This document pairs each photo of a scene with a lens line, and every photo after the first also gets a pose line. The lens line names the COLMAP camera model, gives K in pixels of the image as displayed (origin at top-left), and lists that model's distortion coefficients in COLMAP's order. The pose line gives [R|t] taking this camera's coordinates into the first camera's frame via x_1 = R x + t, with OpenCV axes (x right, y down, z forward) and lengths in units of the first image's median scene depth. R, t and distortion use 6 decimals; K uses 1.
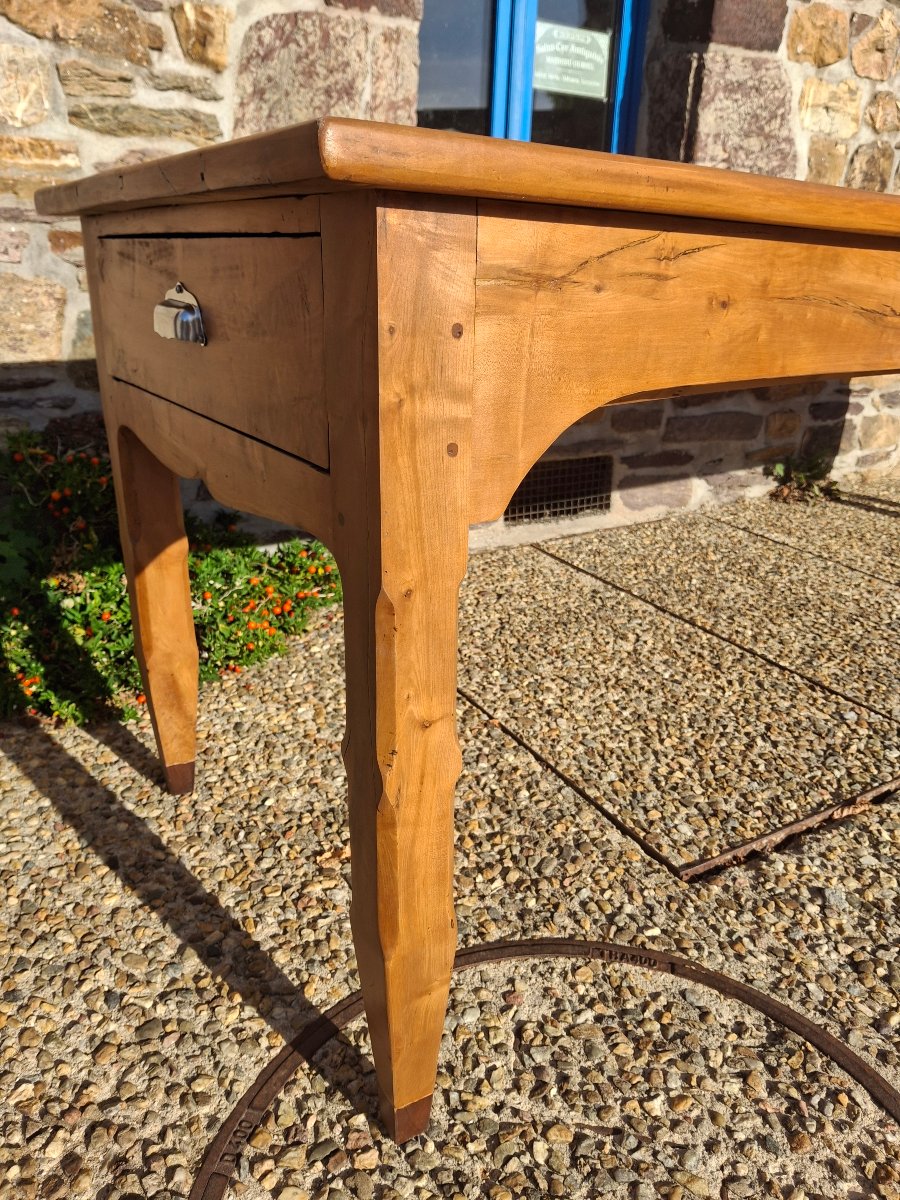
lens RADIAL K [[874.7, 0, 450.0], [0, 874.7, 600.0], [0, 0, 1]] dist [0.090436, -0.162292]
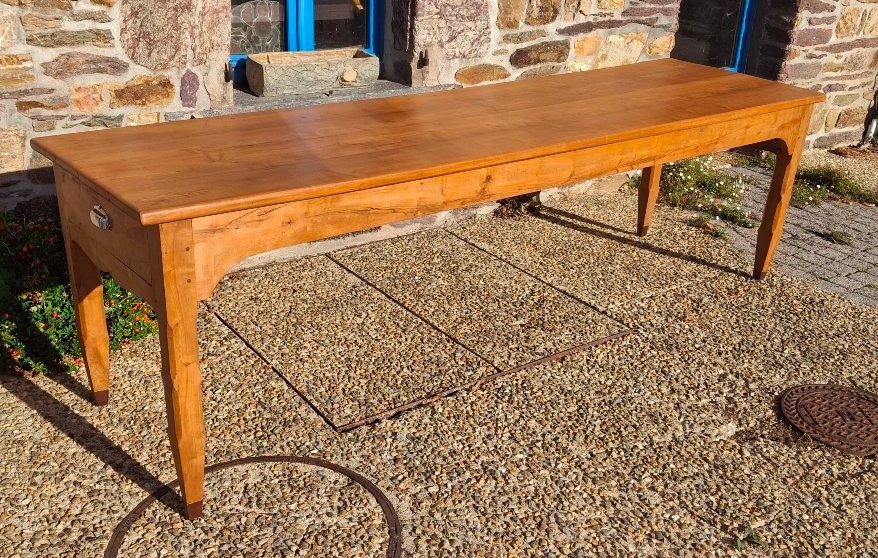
lens RADIAL K [[873.1, 0, 439.8], [0, 873.1, 263.3], [0, 0, 1]] dist [0.182250, -0.440271]
pose [[0.996175, -0.023073, 0.084275, 0.338319], [0.021797, 0.999634, 0.016023, -0.138155], [-0.084614, -0.014125, 0.996314, -1.216422]]
